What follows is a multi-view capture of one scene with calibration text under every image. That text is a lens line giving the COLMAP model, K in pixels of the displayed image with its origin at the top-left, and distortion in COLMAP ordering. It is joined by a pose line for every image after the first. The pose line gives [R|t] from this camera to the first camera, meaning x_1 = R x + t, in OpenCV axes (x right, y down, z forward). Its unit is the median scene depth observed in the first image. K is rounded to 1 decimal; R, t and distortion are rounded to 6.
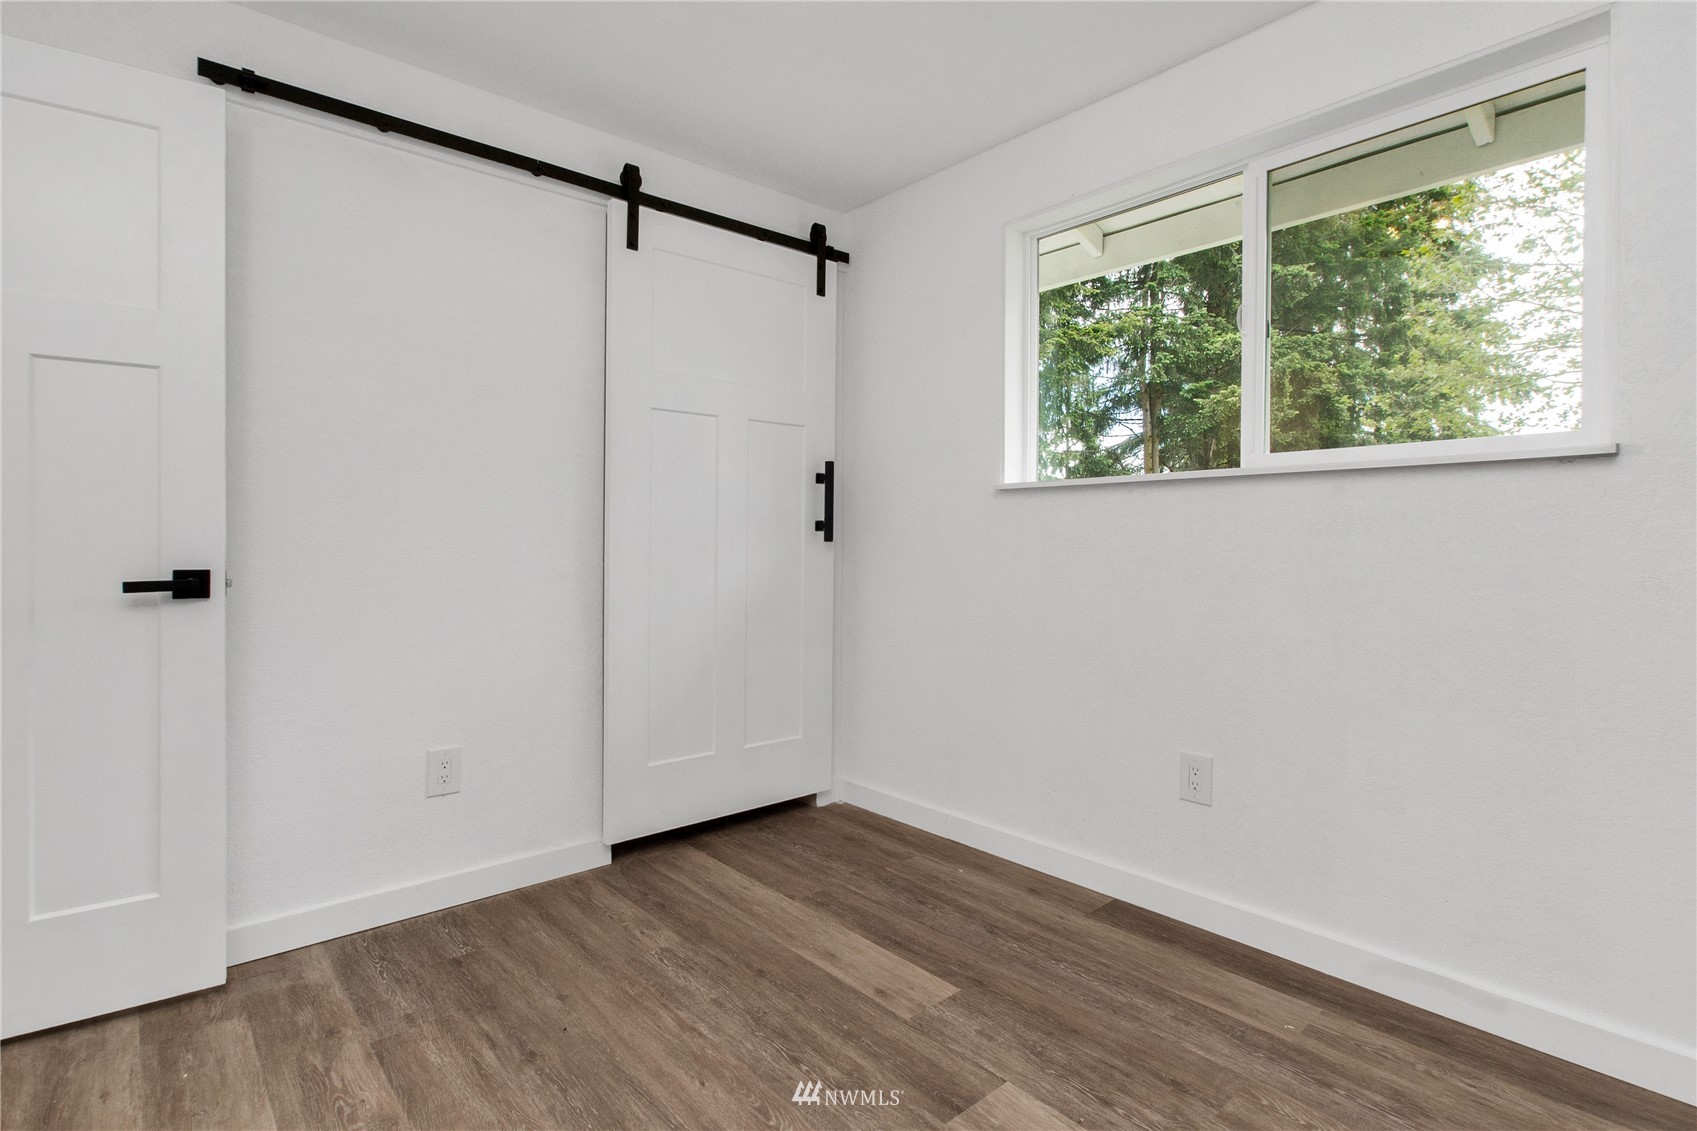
lens RADIAL K [[825.3, 0, 853.5], [0, 825.3, 552.0], [0, 0, 1]] dist [-0.011855, 0.002426]
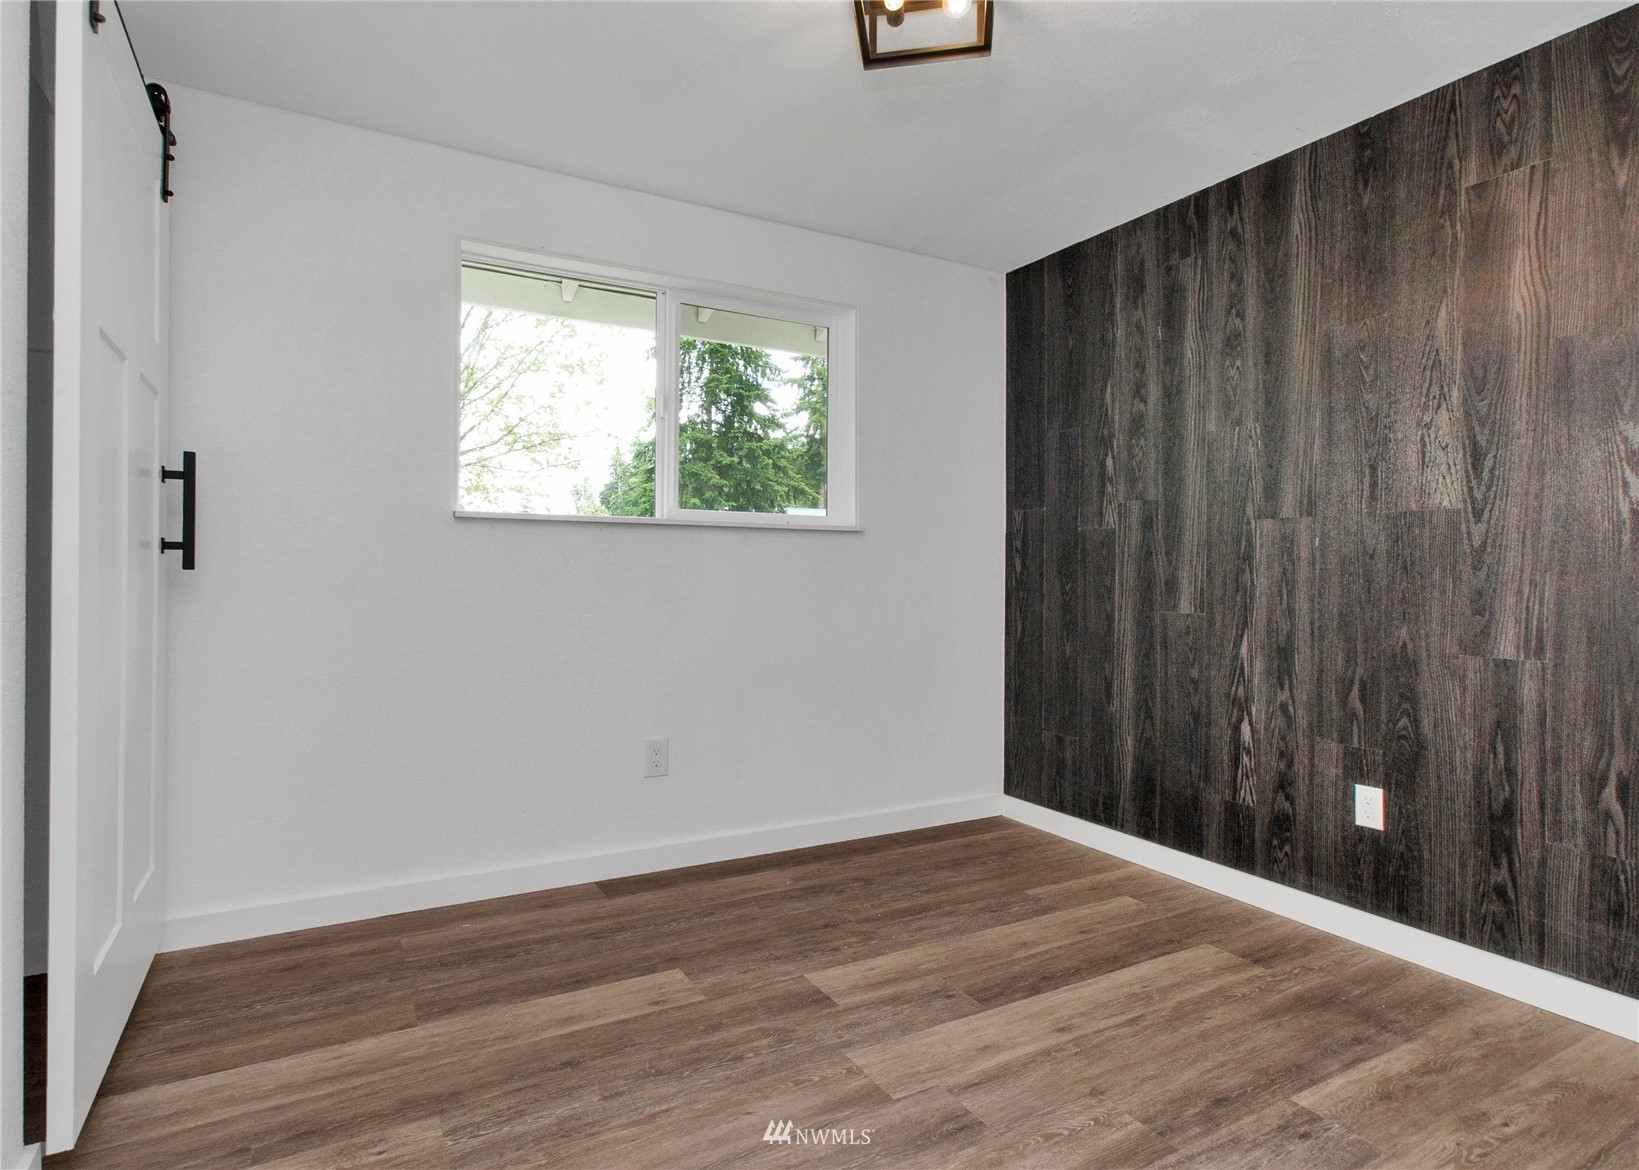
lens RADIAL K [[805.8, 0, 817.6], [0, 805.8, 579.7], [0, 0, 1]] dist [-0.006902, 0.000767]
pose [[0.229343, -0.005515, 0.973330, -0.777681], [0.000325, 0.999984, 0.005590, -0.010353], [-0.973346, -0.000966, 0.229342, 0.478679]]
